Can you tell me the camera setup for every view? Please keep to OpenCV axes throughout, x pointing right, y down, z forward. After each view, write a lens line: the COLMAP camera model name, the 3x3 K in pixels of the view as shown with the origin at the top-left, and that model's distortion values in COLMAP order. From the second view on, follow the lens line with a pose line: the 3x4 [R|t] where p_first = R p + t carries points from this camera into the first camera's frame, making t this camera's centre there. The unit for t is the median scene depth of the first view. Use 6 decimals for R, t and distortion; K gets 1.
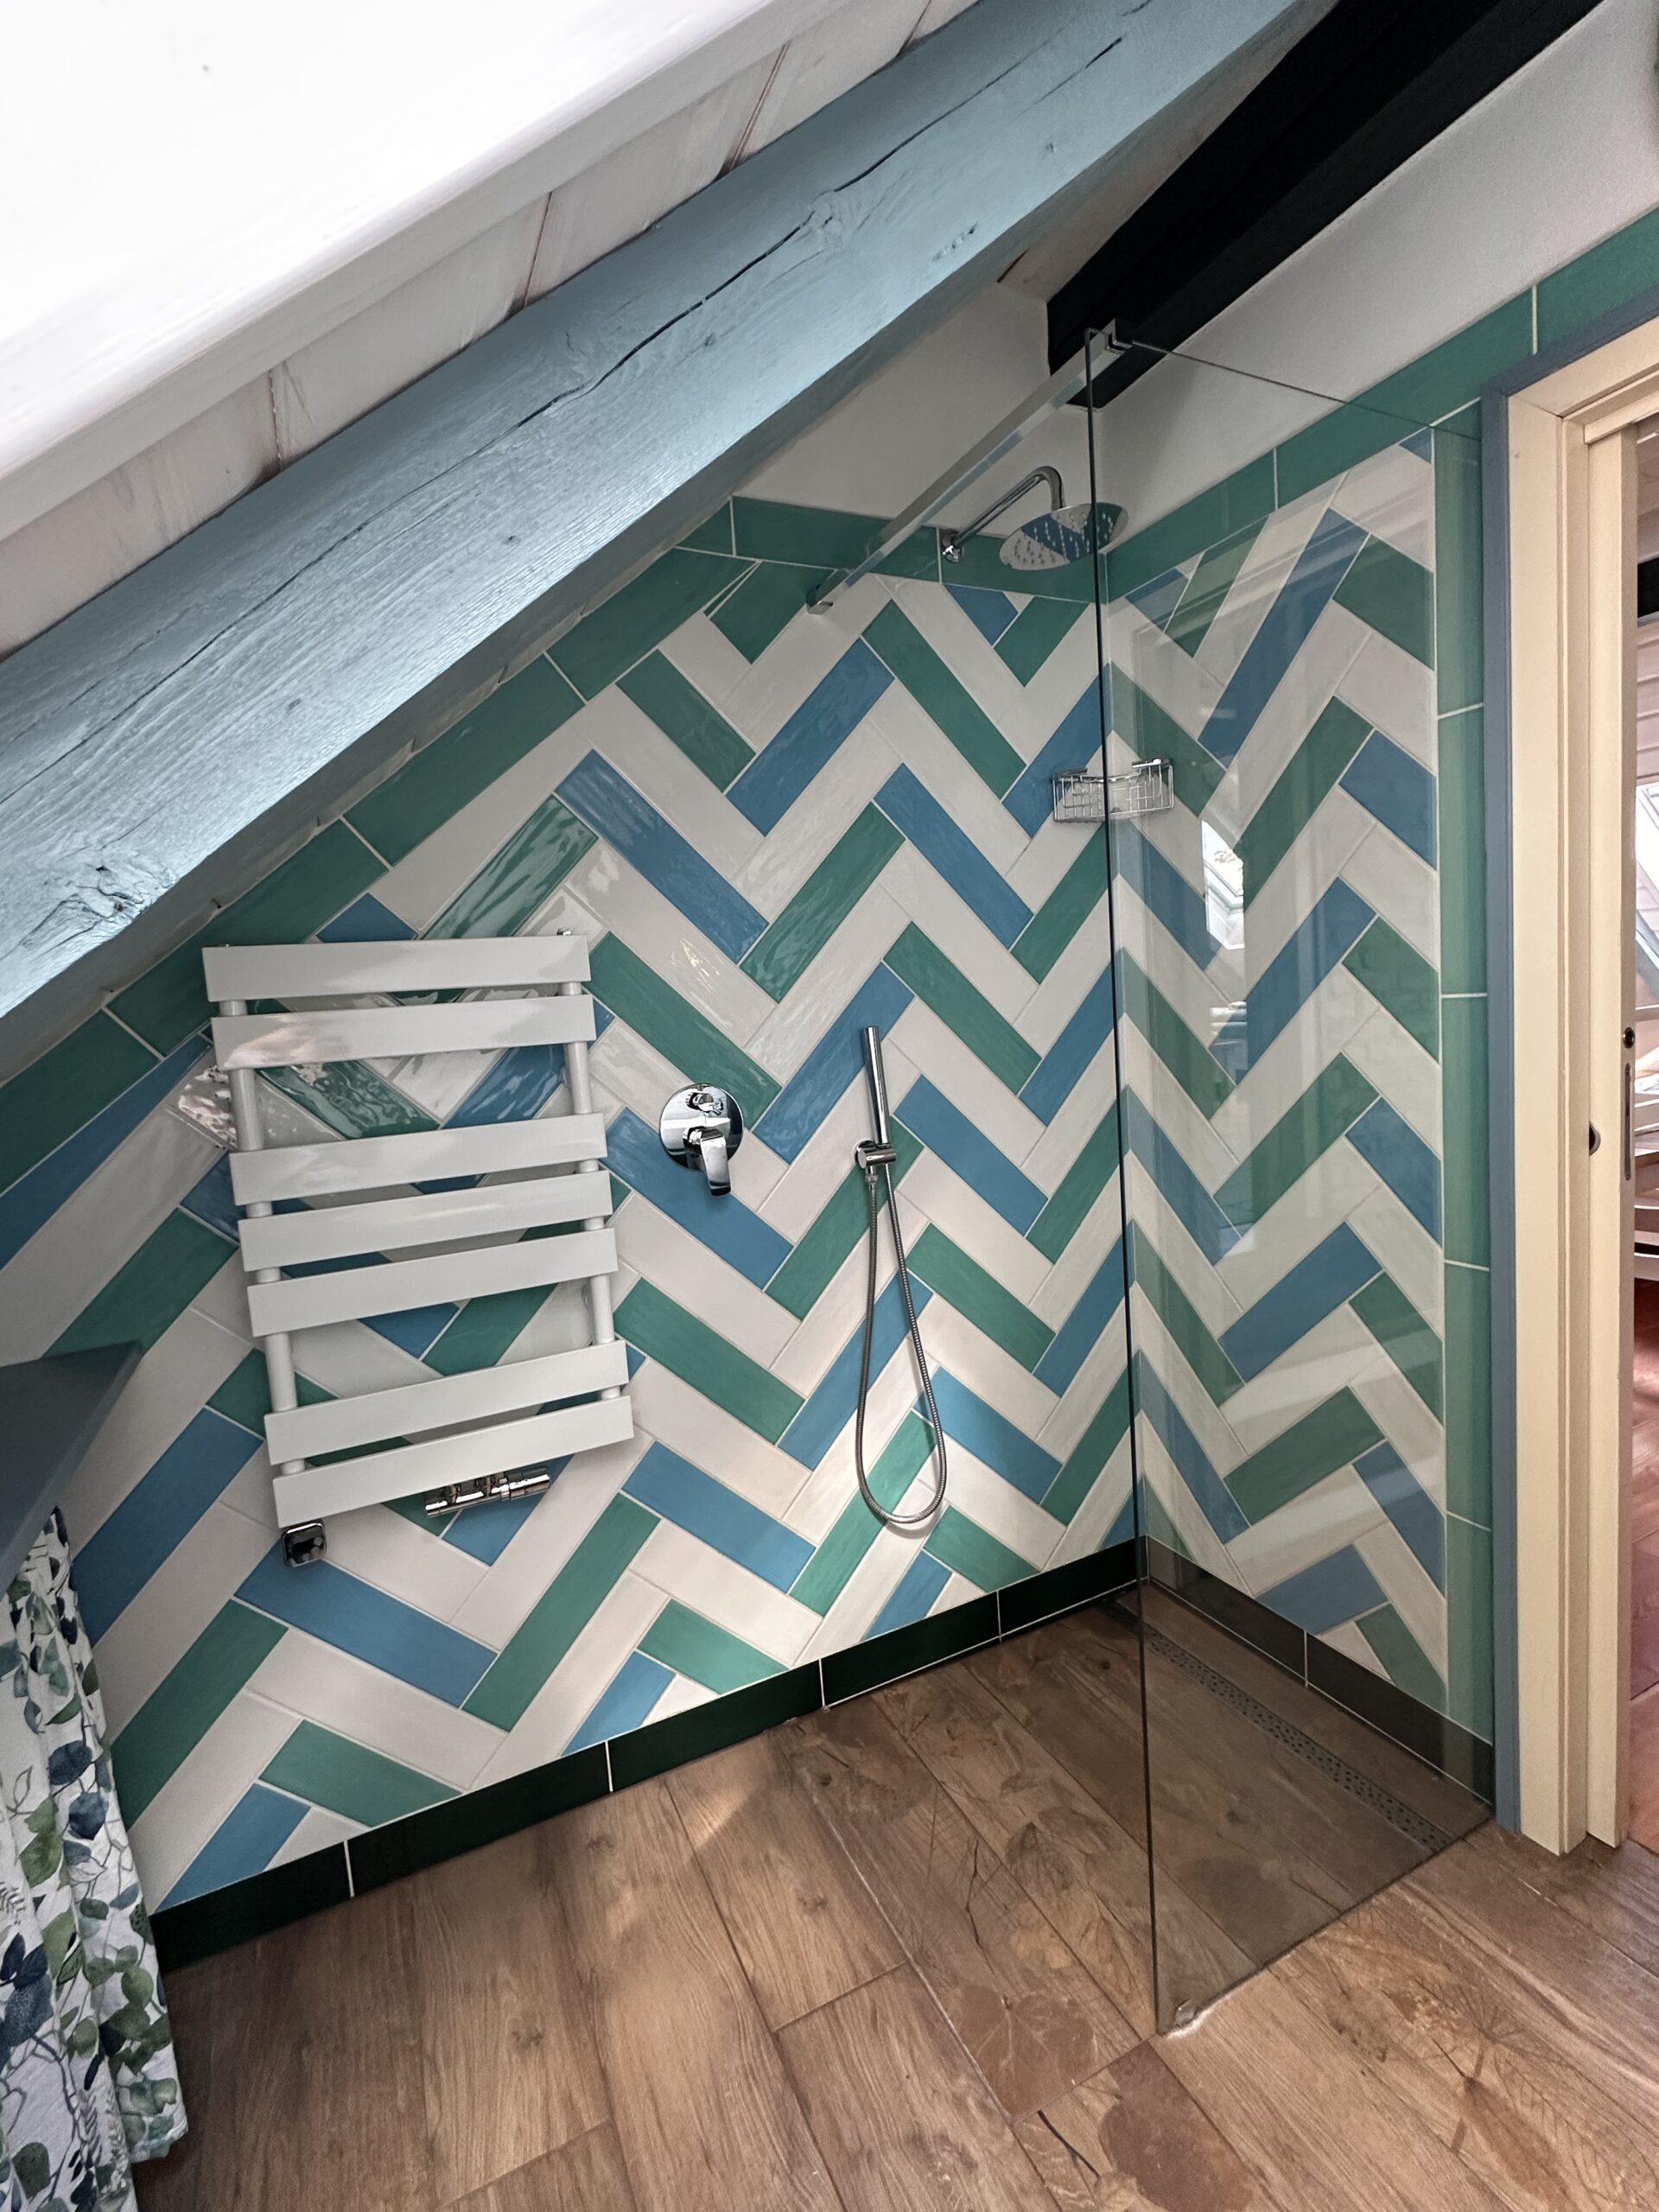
lens RADIAL K [[1004.3, 0, 813.5], [0, 1004.3, 1099.0], [0, 0, 1]] dist [-0.009645, -0.001057]
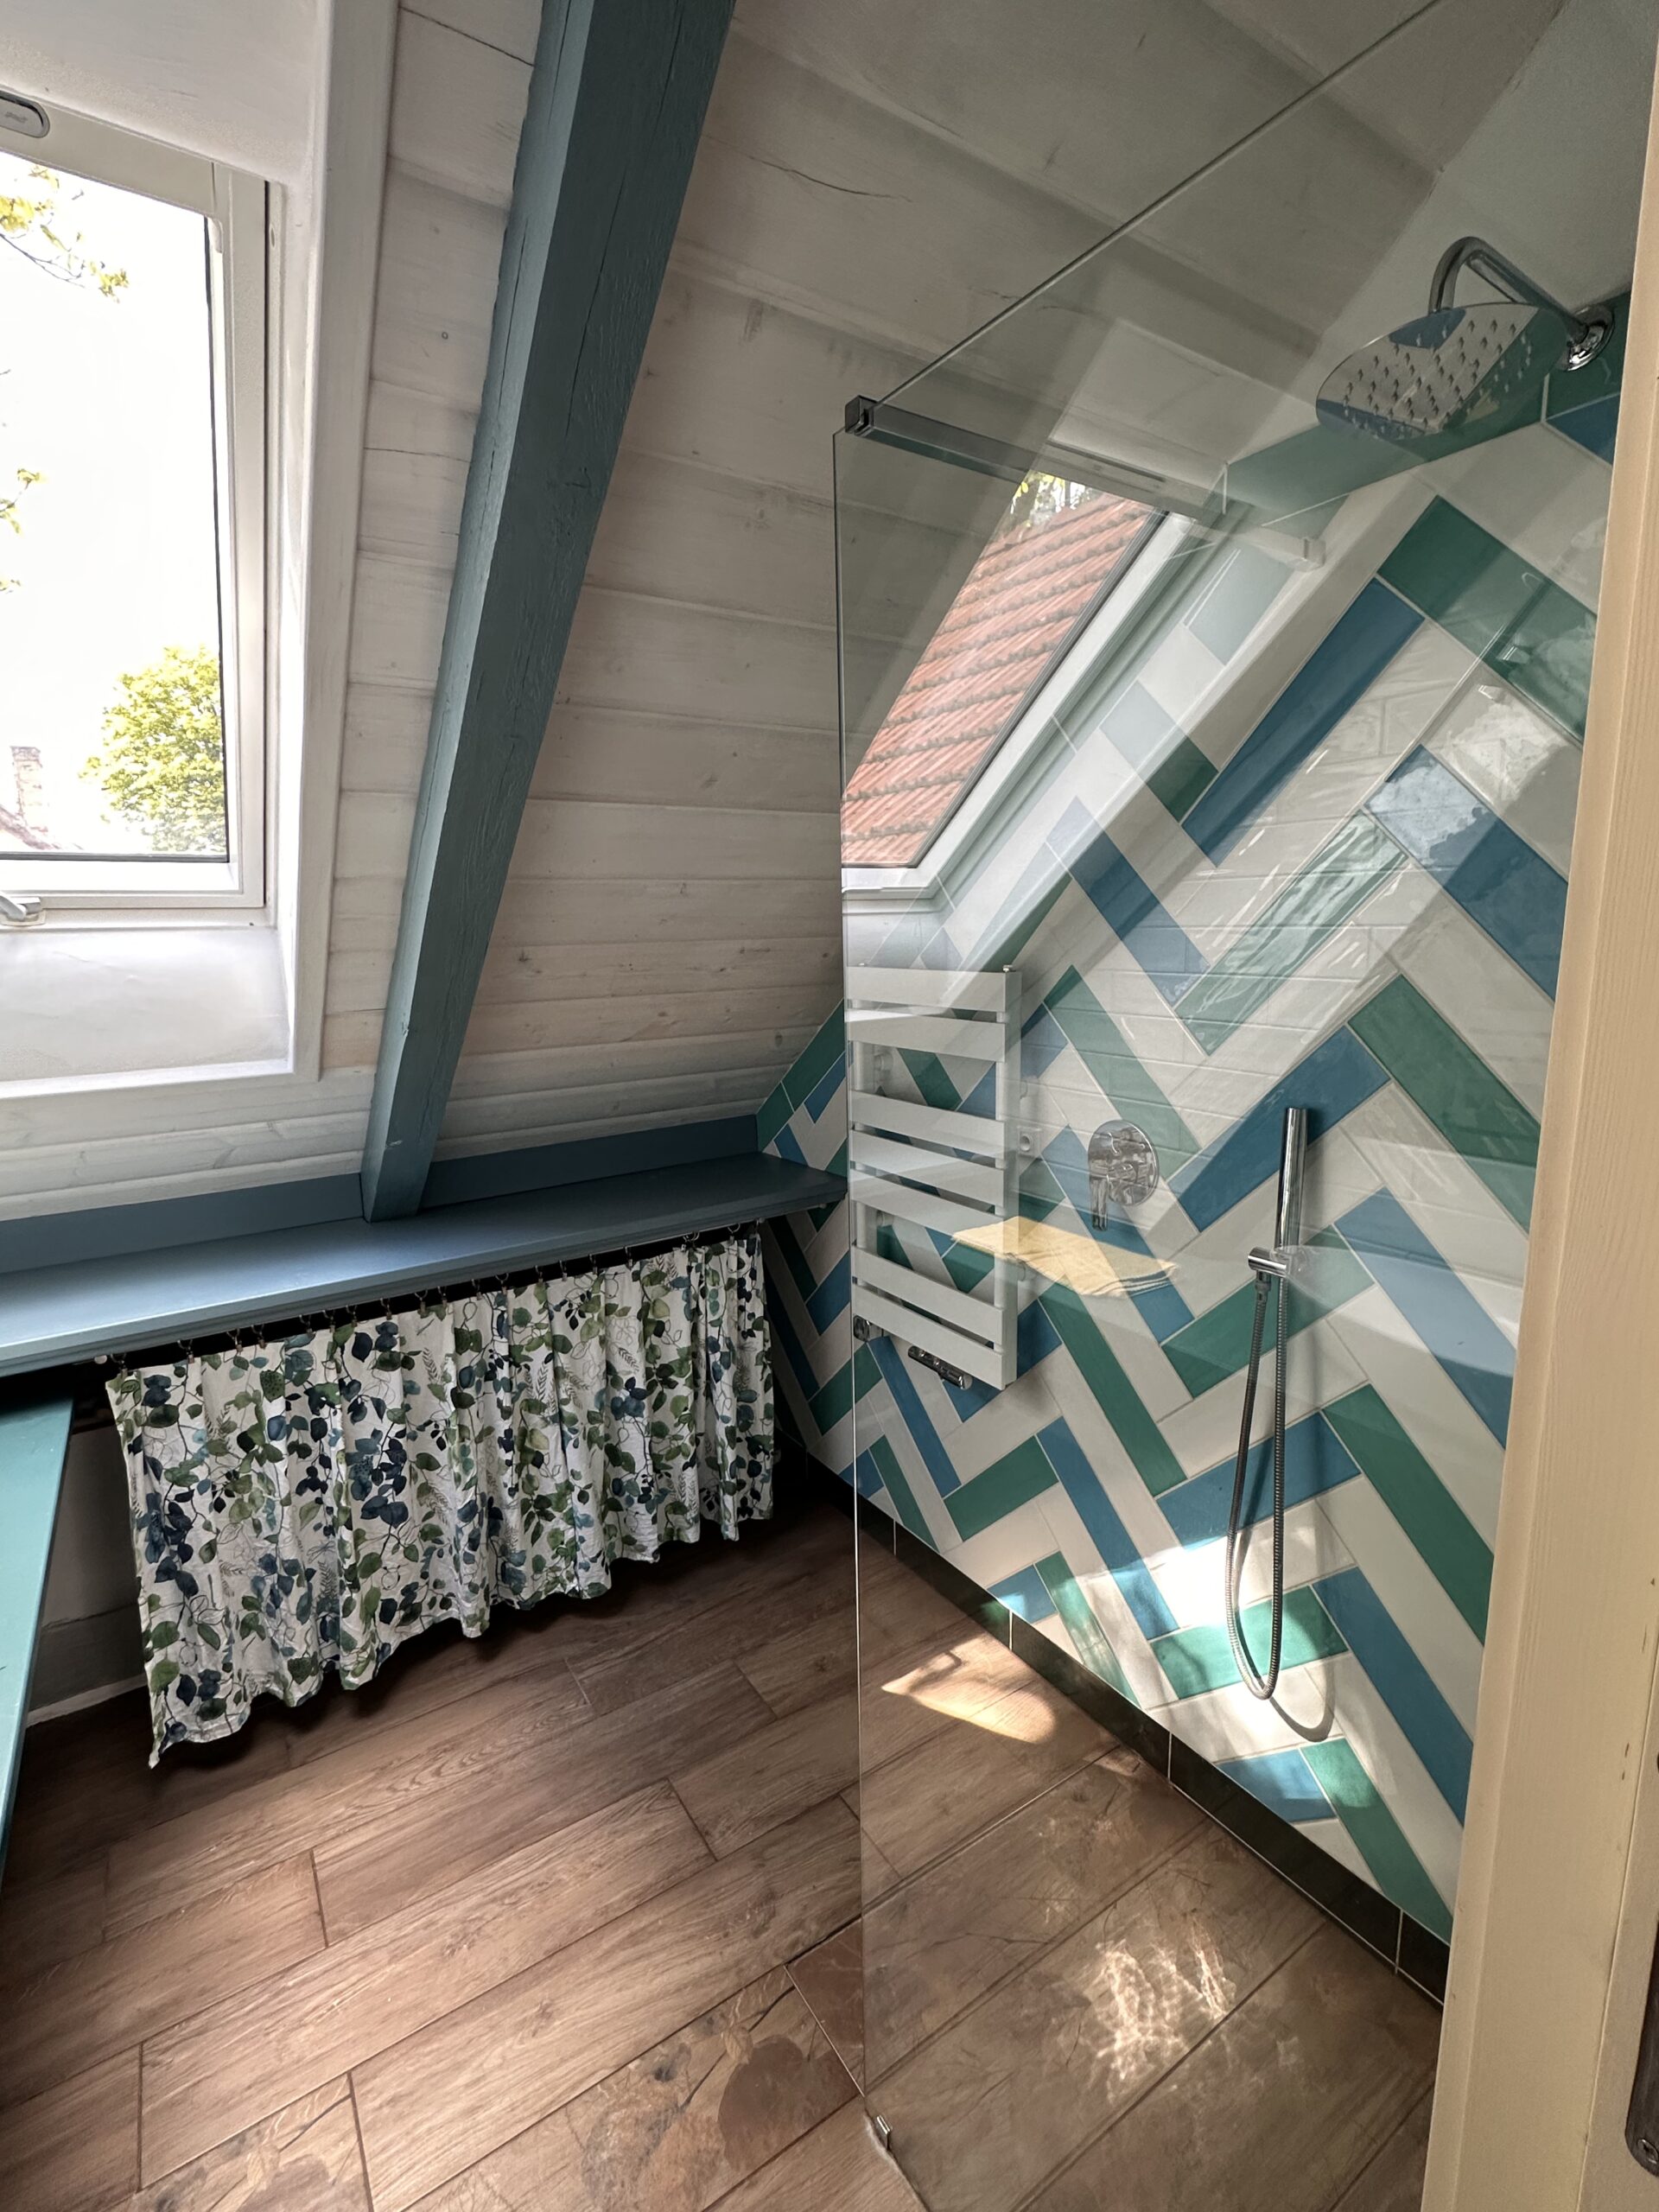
lens RADIAL K [[1004.3, 0, 811.6], [0, 1004.3, 1115.0], [0, 0, 1]] dist [-0.009645, -0.001057]
pose [[0.125279, 0.257639, -0.958085, 0.832899], [-0.077031, 0.965304, 0.249508, -0.255290], [0.989127, 0.042544, 0.140778, 0.579130]]
